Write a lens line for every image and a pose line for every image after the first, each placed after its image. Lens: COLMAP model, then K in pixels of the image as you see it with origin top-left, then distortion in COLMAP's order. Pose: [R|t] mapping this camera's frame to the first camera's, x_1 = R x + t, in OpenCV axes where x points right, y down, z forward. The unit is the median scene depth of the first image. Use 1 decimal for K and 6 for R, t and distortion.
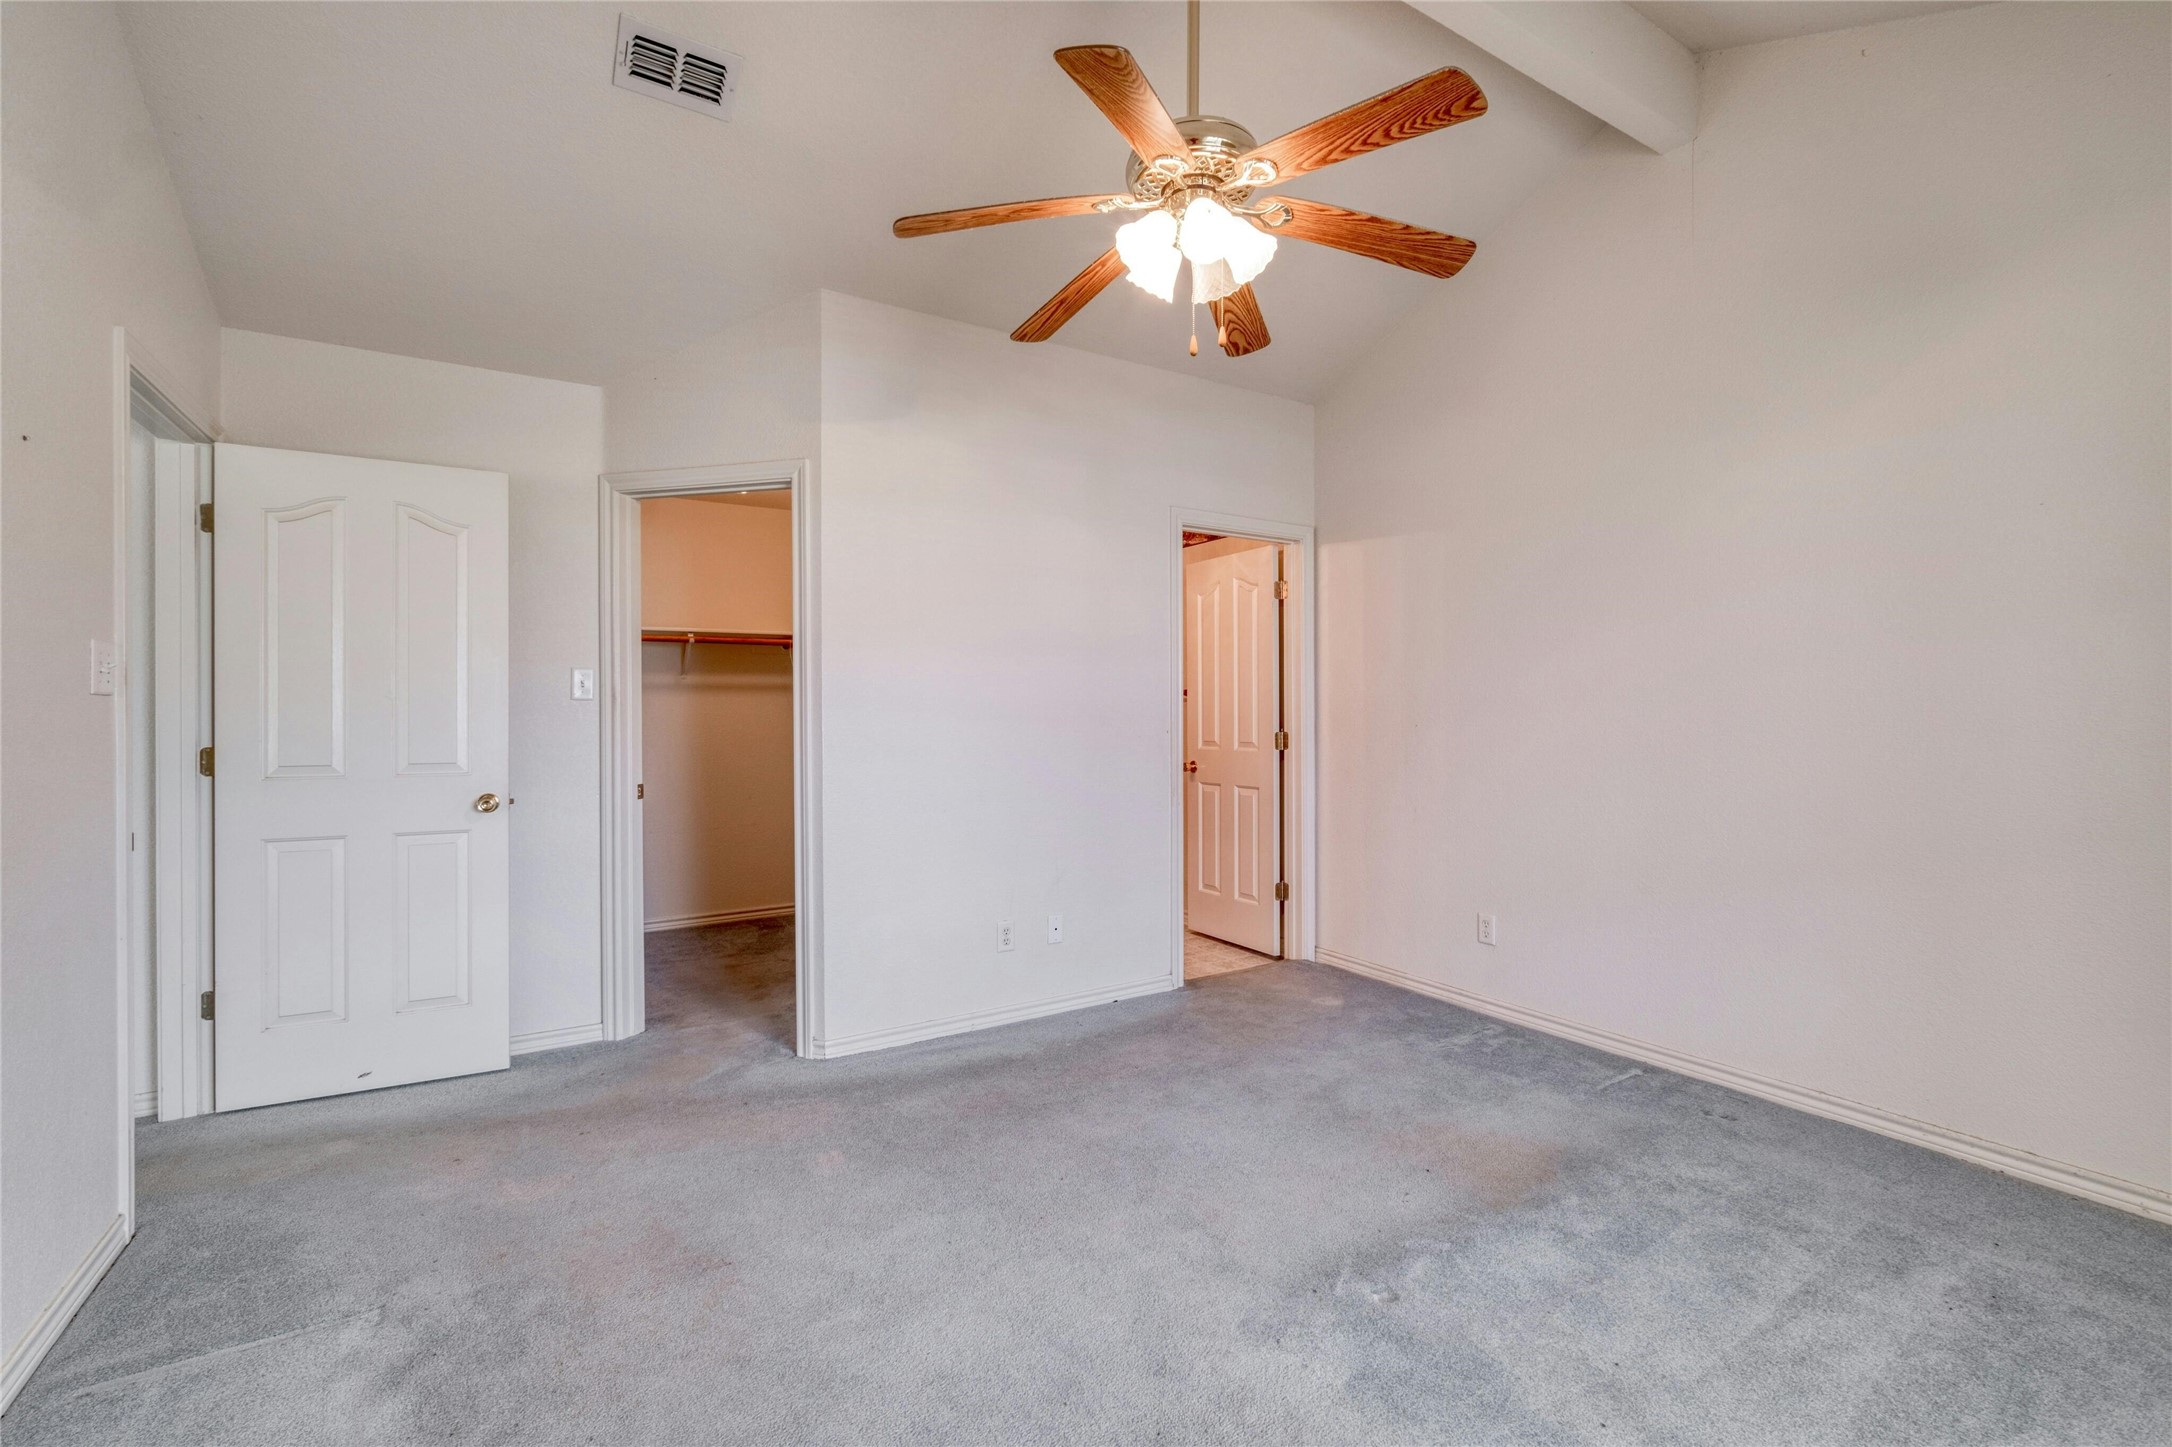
lens RADIAL K [[938.4, 0, 1149.5], [0, 938.4, 710.3], [0, 0, 1]] dist [0.001439, 0.000359]
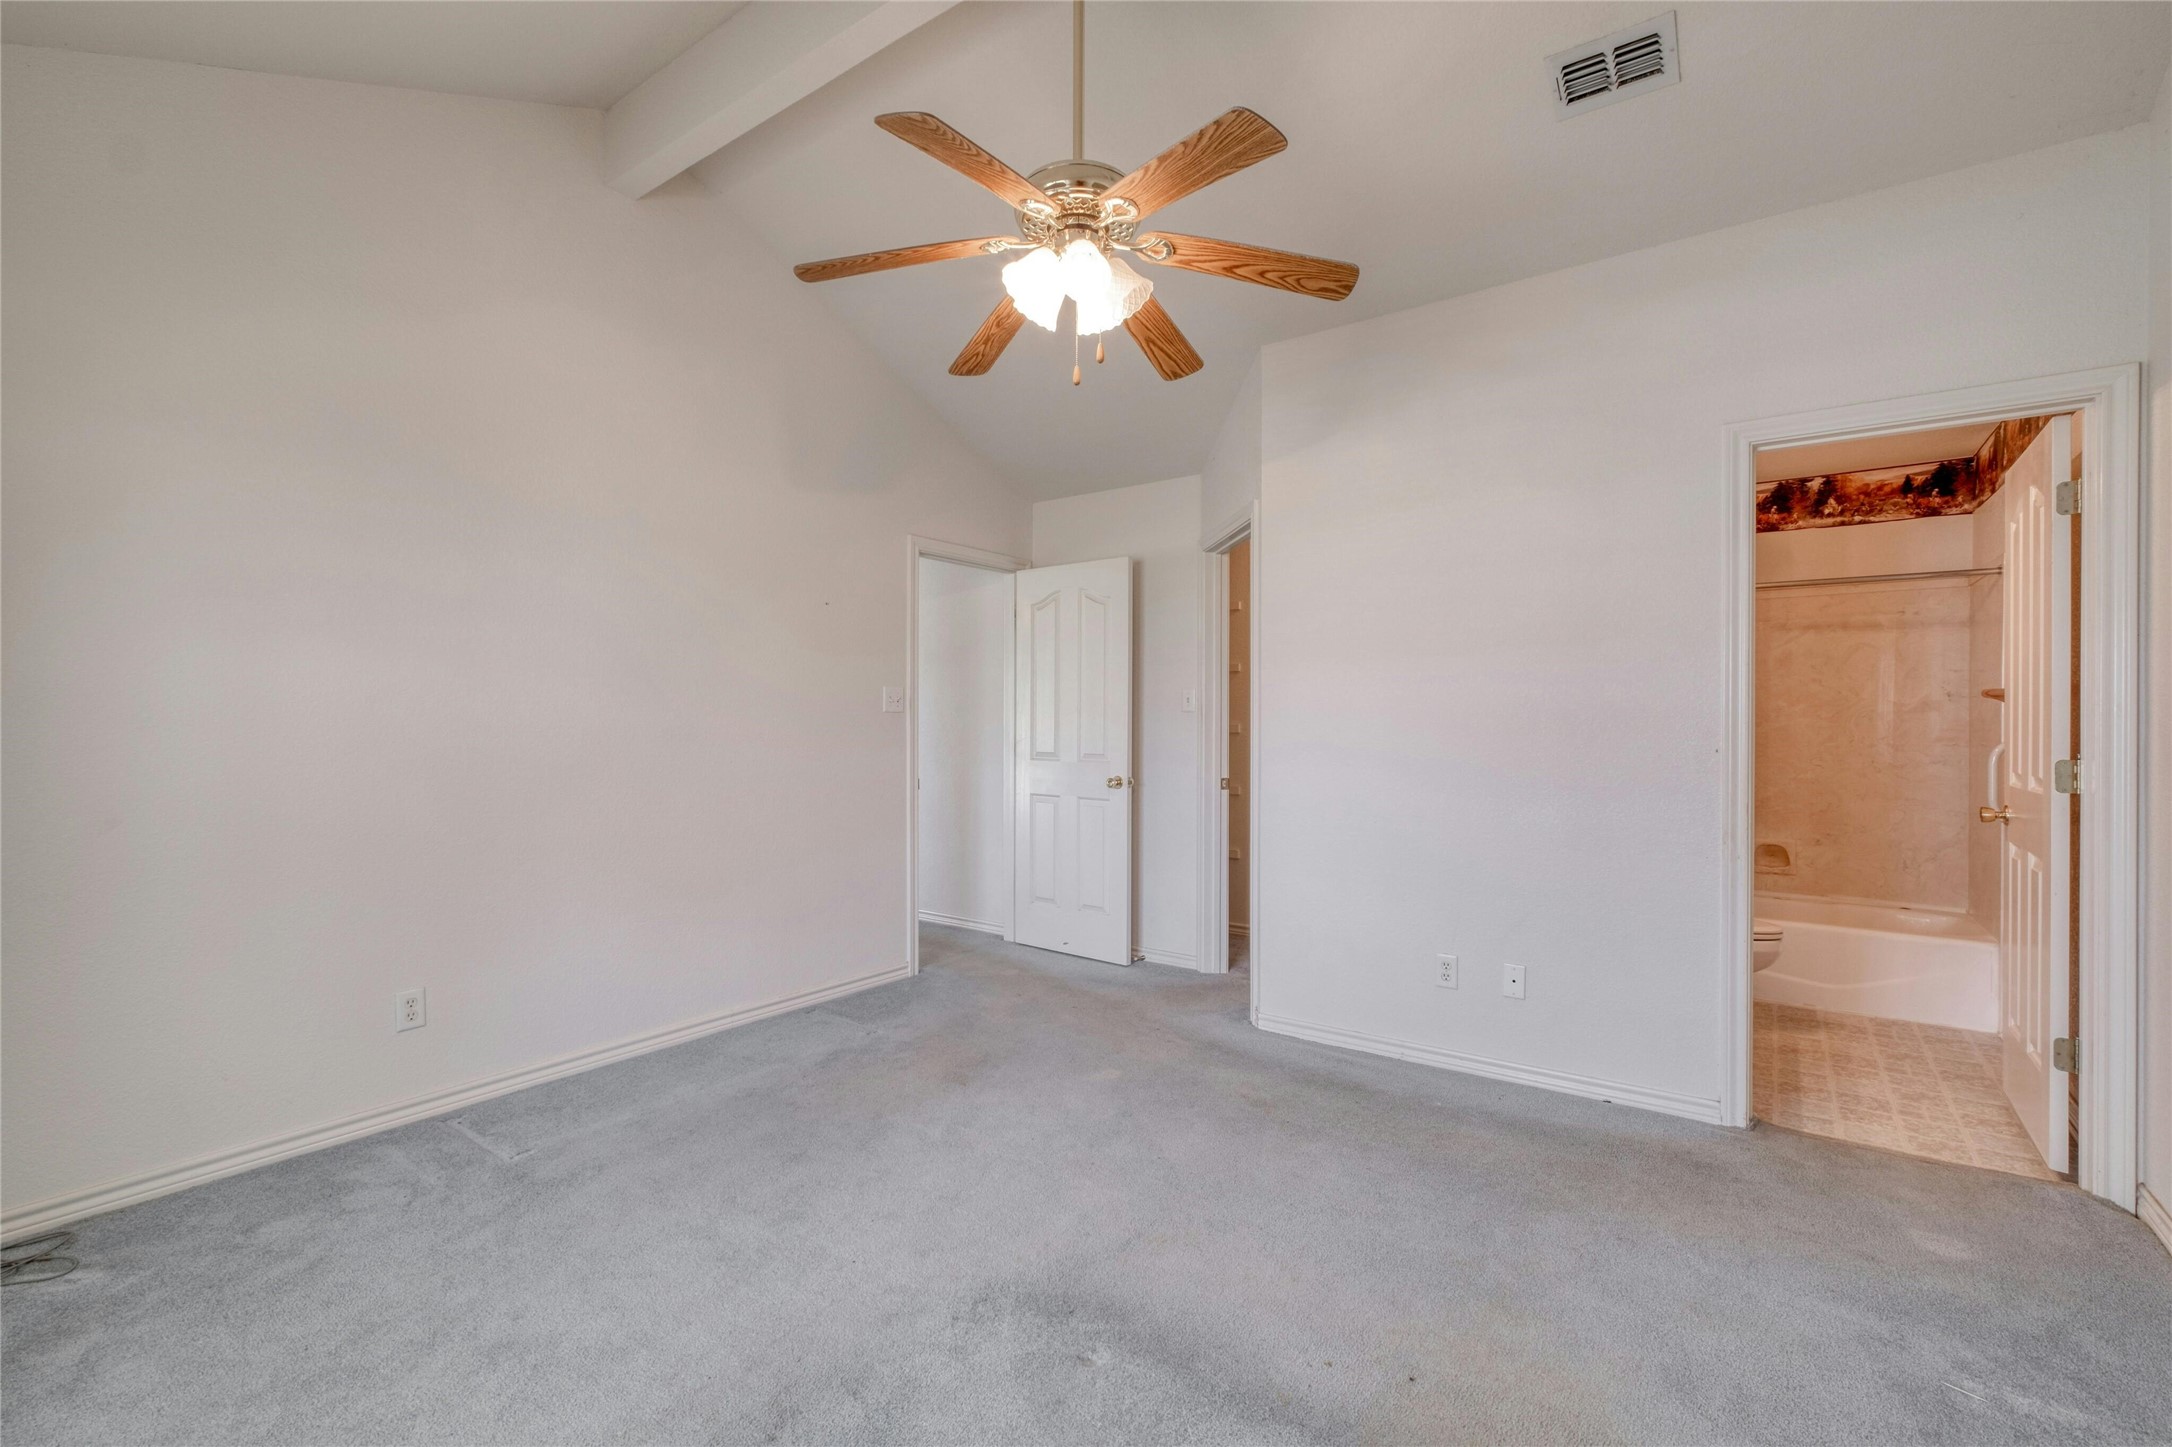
lens RADIAL K [[954.6, 0, 1086.0], [0, 954.6, 723.5], [0, 0, 1]] dist [-0.002484, -0.000225]
pose [[0.354382, 0.000406, -0.935101, 0.633942], [-0.004791, 0.999988, -0.001382, 0.008049], [0.935089, 0.004970, 0.354379, 0.389284]]
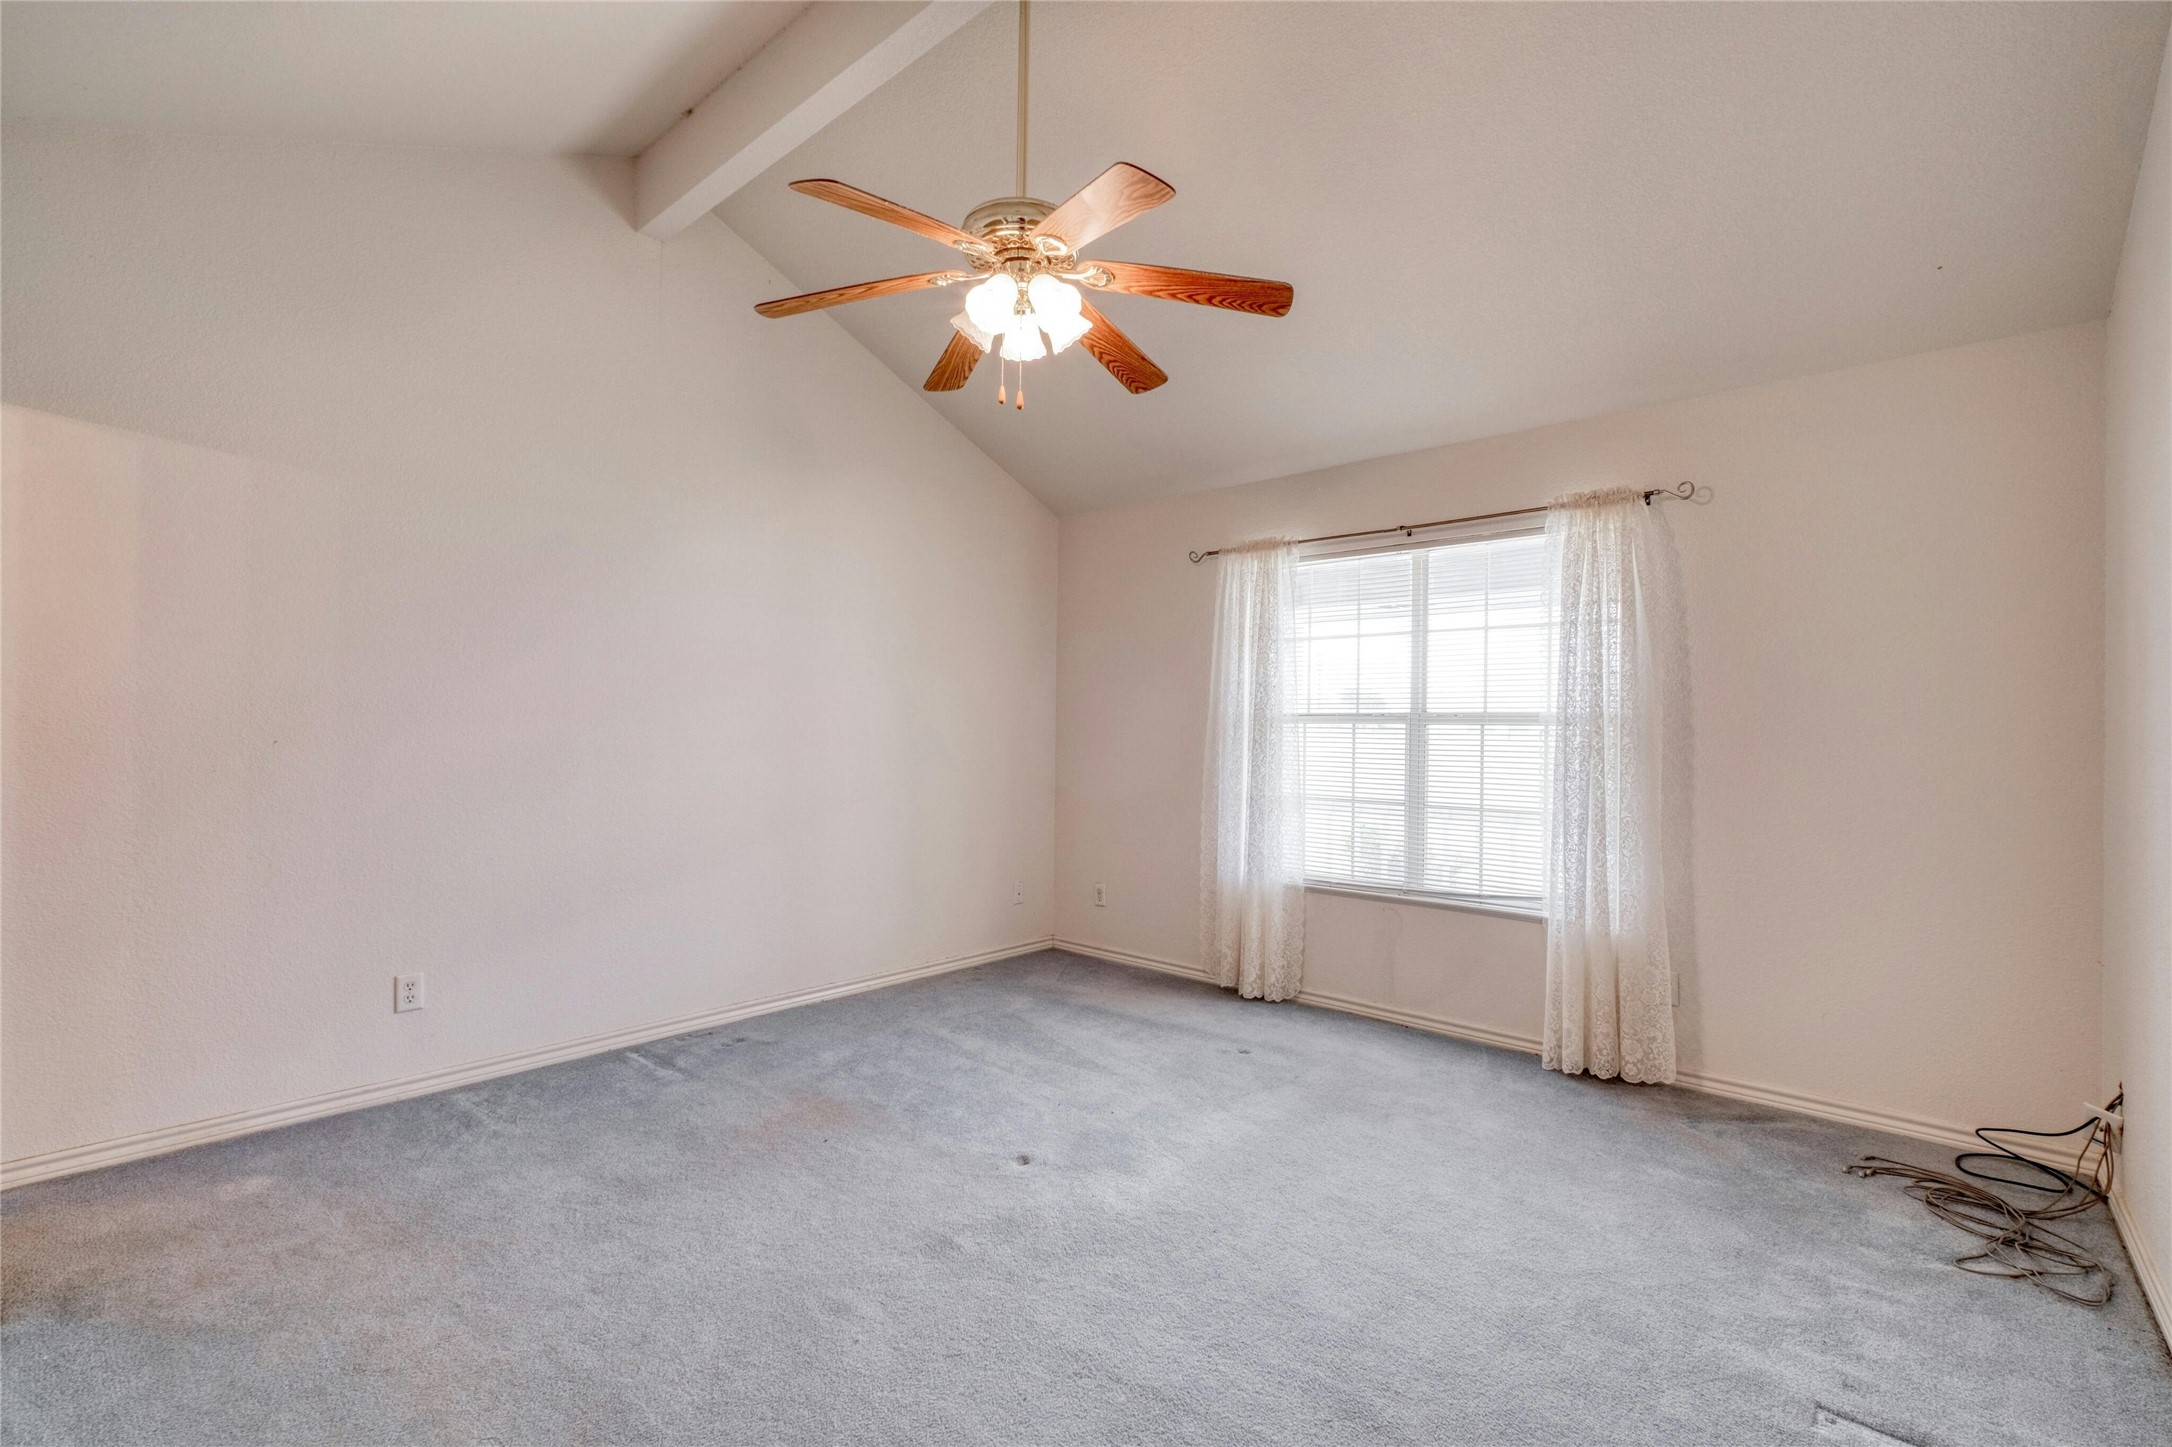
lens RADIAL K [[954.6, 0, 1086.0], [0, 954.6, 723.5], [0, 0, 1]] dist [-0.002484, -0.000225]
pose [[-0.262534, 0.000125, 0.964923, -0.660581], [-0.025909, 0.999639, -0.007179, -0.006455], [-0.964575, -0.026885, -0.262436, 0.756078]]
